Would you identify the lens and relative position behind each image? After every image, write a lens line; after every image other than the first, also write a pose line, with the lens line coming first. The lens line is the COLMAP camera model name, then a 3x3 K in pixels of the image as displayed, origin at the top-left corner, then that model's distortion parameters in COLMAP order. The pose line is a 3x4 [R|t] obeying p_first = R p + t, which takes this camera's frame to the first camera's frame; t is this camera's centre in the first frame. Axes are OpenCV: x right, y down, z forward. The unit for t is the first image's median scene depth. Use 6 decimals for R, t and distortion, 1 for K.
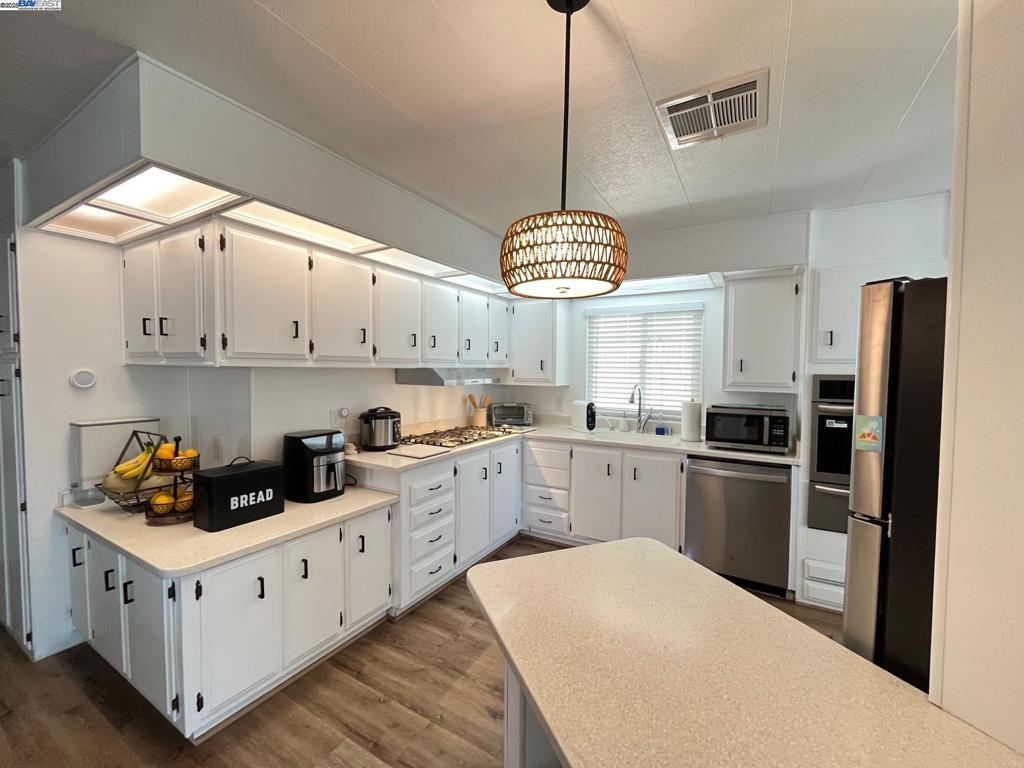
lens RADIAL K [[418.8, 0, 511.5], [0, 418.8, 384.0], [0, 0, 1]] dist [-0.001201, -0.000471]
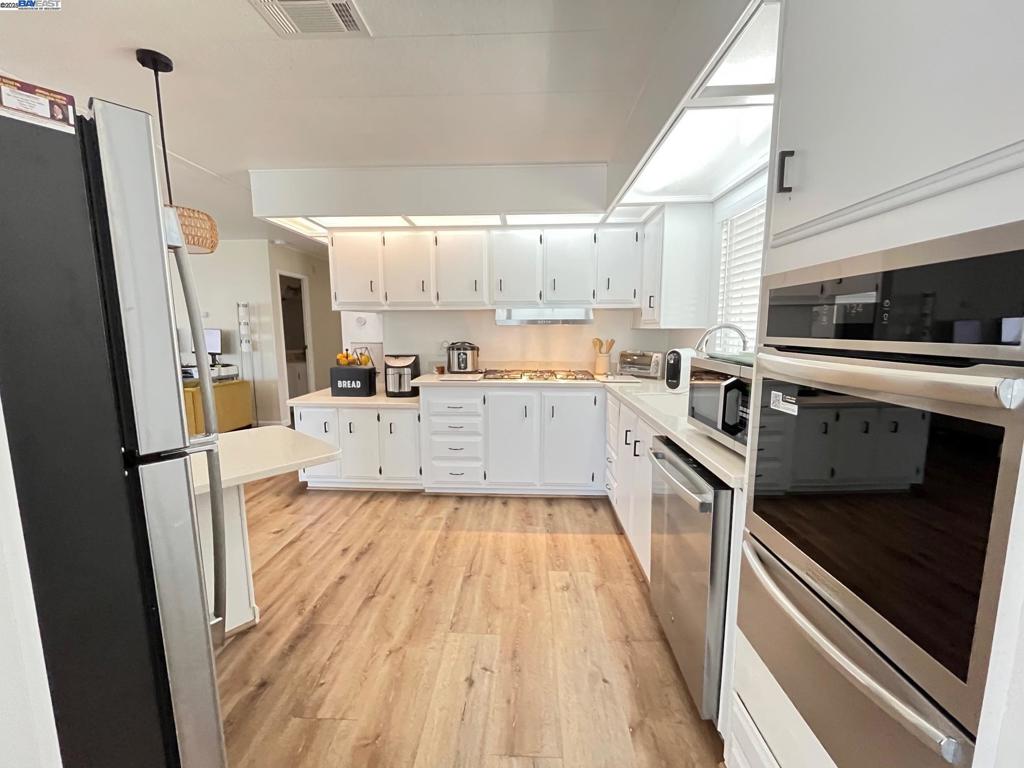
lens RADIAL K [[418.8, 0, 510.2], [0, 418.8, 383.9], [0, 0, 1]] dist [-0.001201, -0.000471]
pose [[0.461933, 0.110520, -0.880002, 0.984754], [-0.026535, 0.993484, 0.110844, 0.041935], [0.886518, -0.027851, 0.461855, 0.599294]]
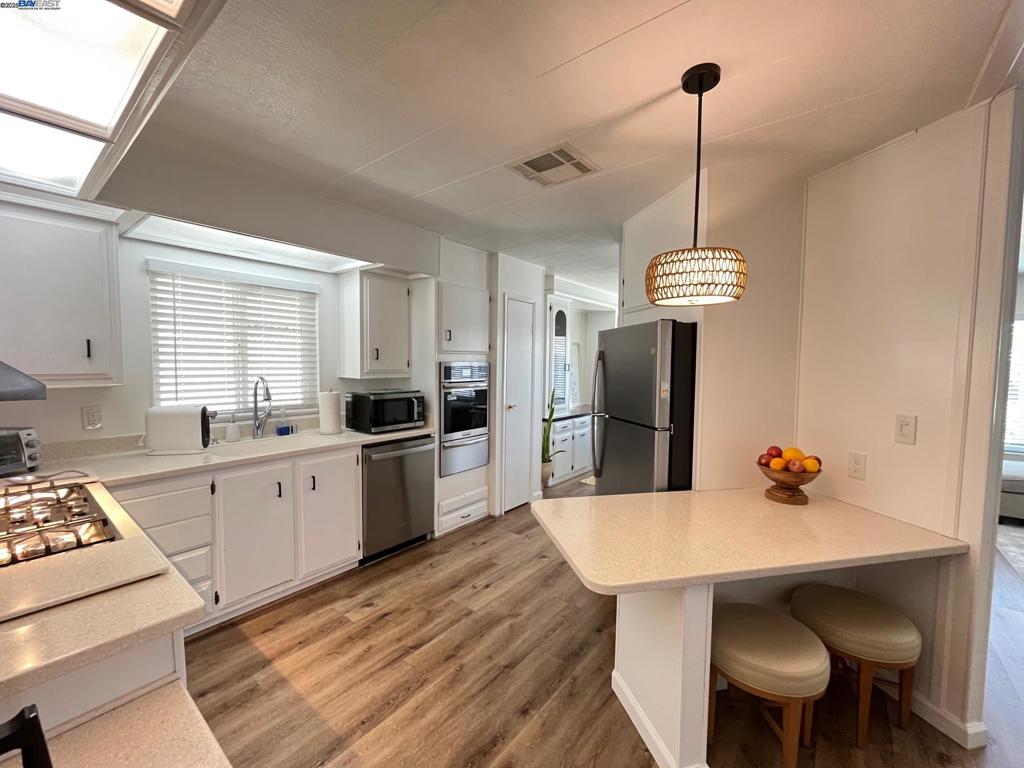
lens RADIAL K [[418.8, 0, 511.6], [0, 418.8, 384.0], [0, 0, 1]] dist [-0.001201, -0.000471]
pose [[0.148636, -0.060759, 0.987024, -0.558238], [0.028255, 0.997964, 0.057178, -0.022563], [-0.988488, 0.019390, 0.150051, 0.589040]]
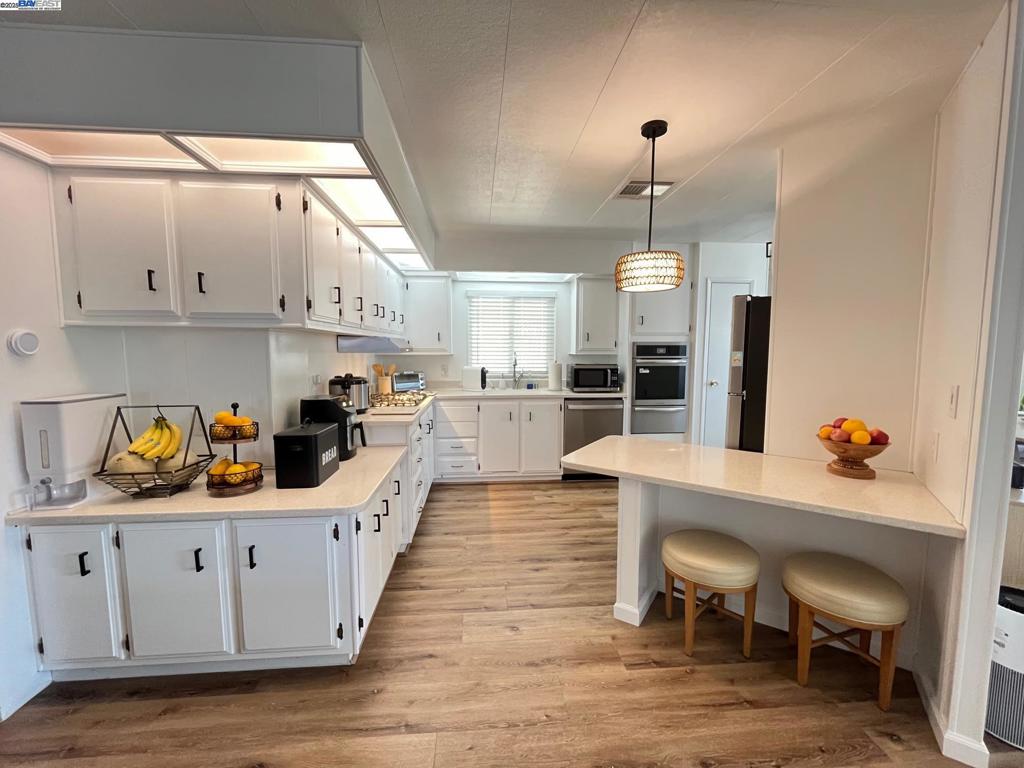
lens RADIAL K [[418.8, 0, 511.6], [0, 418.8, 383.6], [0, 0, 1]] dist [-0.001201, -0.000471]
pose [[0.820186, -0.054570, 0.569489, -0.639142], [0.026839, 0.998015, 0.056979, 0.035234], [-0.571467, -0.031449, 0.820022, -0.094593]]
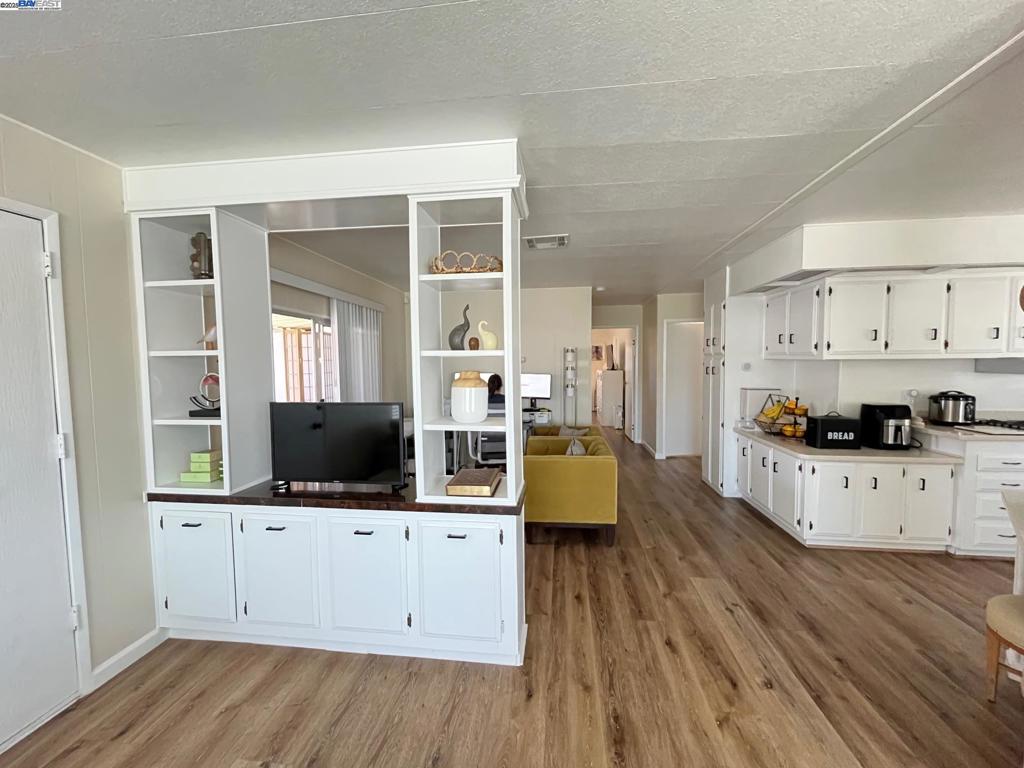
lens RADIAL K [[418.8, 0, 513.1], [0, 418.8, 386.3], [0, 0, 1]] dist [-0.001201, -0.000471]
pose [[0.396909, 0.042215, -0.916887, 0.318941], [-0.020537, 0.999100, 0.037110, 0.026127], [0.917628, 0.004101, 0.397419, -0.706338]]
